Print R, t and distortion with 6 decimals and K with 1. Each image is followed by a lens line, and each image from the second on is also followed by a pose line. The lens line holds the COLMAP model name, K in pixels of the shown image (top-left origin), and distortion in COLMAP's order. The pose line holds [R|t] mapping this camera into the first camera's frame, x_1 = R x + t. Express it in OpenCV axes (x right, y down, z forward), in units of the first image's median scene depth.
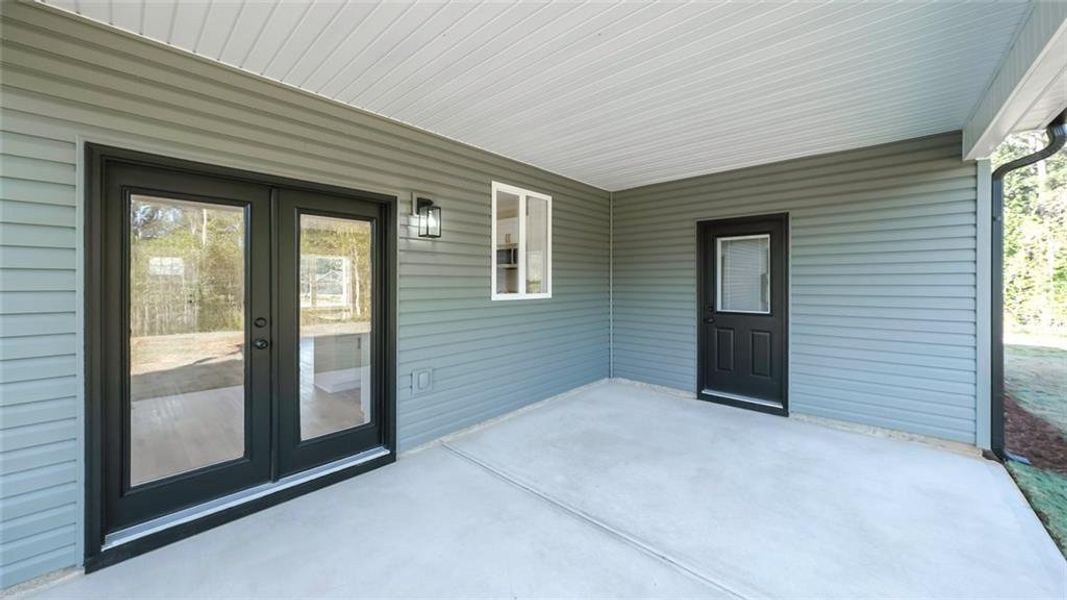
lens RADIAL K [[384.3, 0, 533.4], [0, 384.3, 277.3], [0, 0, 1]] dist [-0.000652, -0.000068]
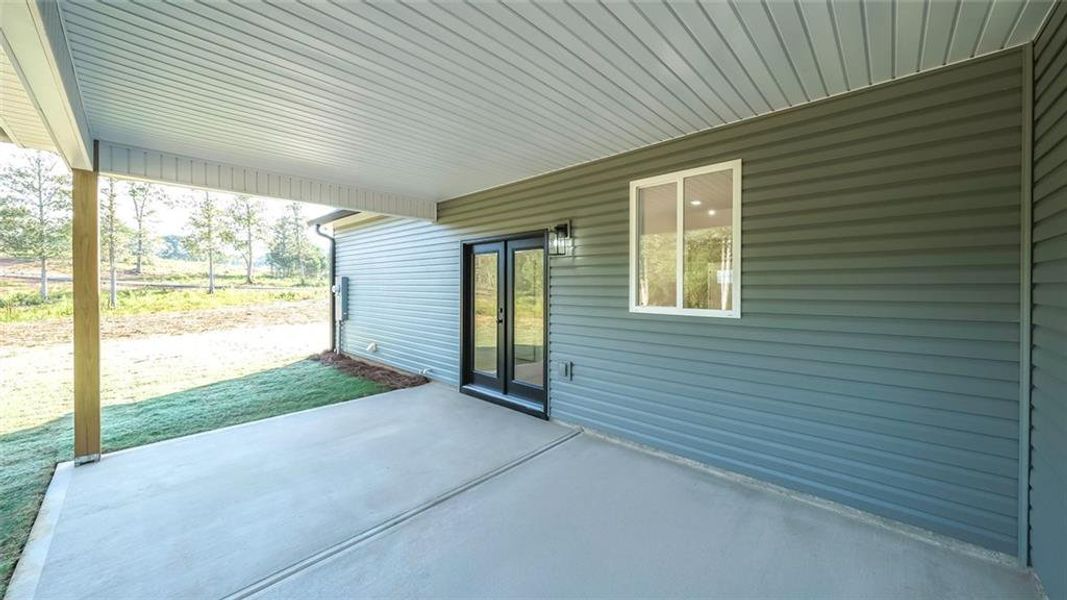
lens RADIAL K [[375.9, 0, 533.3], [0, 375.9, 292.5], [0, 0, 1]] dist [-0.001693, -0.000134]
pose [[-0.015785, 0.005847, -0.999858, 0.918423], [-0.000382, 0.999983, 0.005854, 0.009819], [0.999875, 0.000474, -0.015783, 0.903420]]
